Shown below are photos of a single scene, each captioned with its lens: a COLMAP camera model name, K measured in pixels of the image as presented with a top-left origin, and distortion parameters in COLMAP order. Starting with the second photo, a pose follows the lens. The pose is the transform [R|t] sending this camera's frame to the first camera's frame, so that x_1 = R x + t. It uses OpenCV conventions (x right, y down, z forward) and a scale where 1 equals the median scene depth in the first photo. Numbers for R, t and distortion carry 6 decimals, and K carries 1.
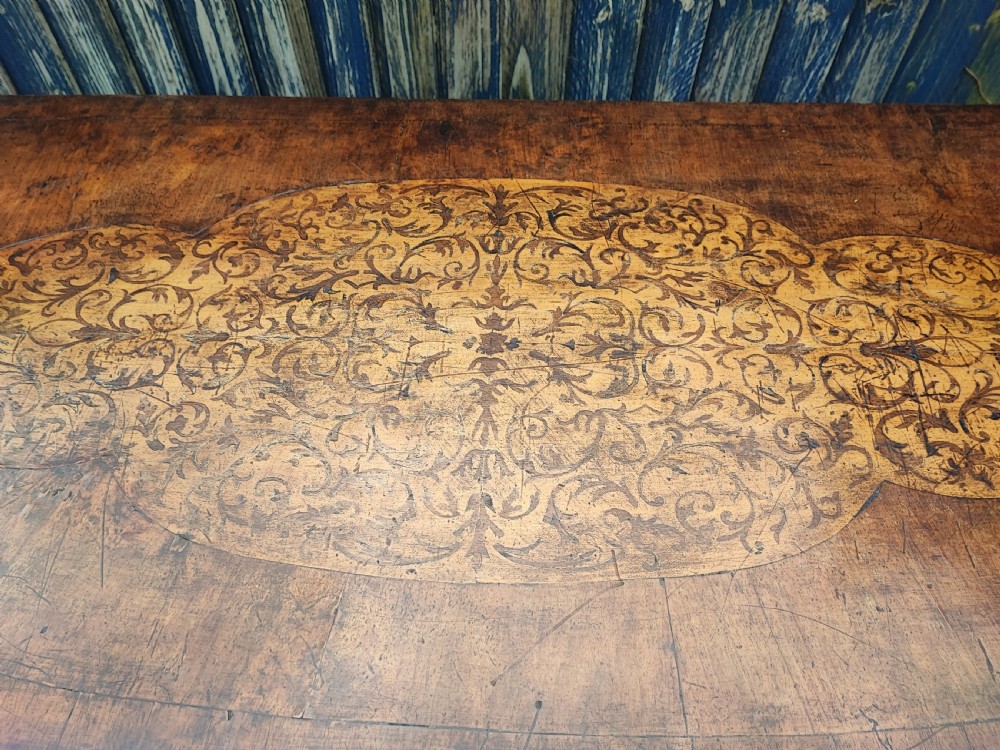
lens RADIAL K [[757.1, 0, 500.5], [0, 757.1, 373.0], [0, 0, 1]] dist [0.047732, -0.070299]
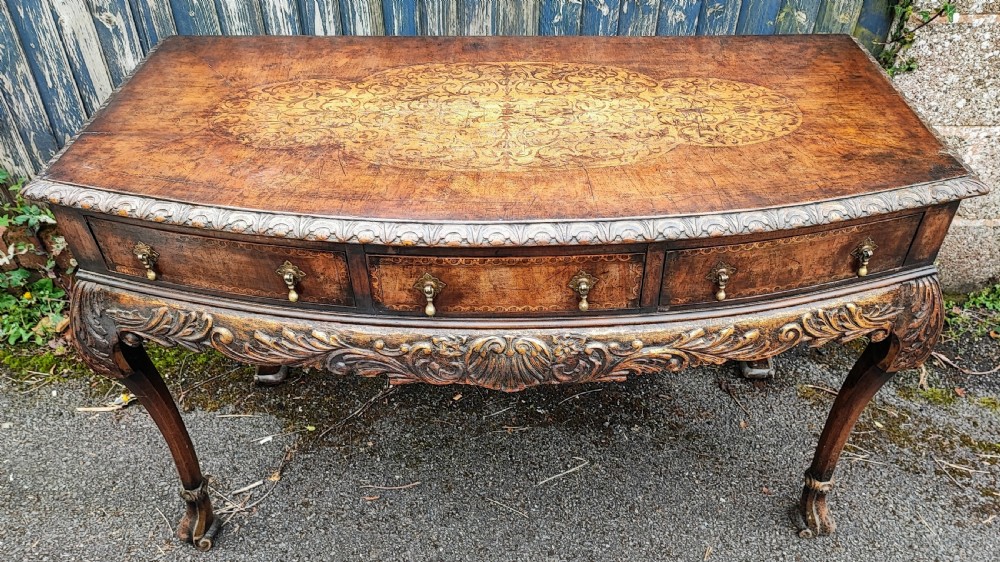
lens RADIAL K [[790.1, 0, 527.4], [0, 790.1, 283.4], [0, 0, 1]] dist [0.026078, 0.011426]
pose [[0.997667, -0.019073, 0.065550, -0.124875], [0.034428, 0.969703, -0.241849, 1.106045], [-0.058951, 0.243541, 0.968097, -1.185144]]
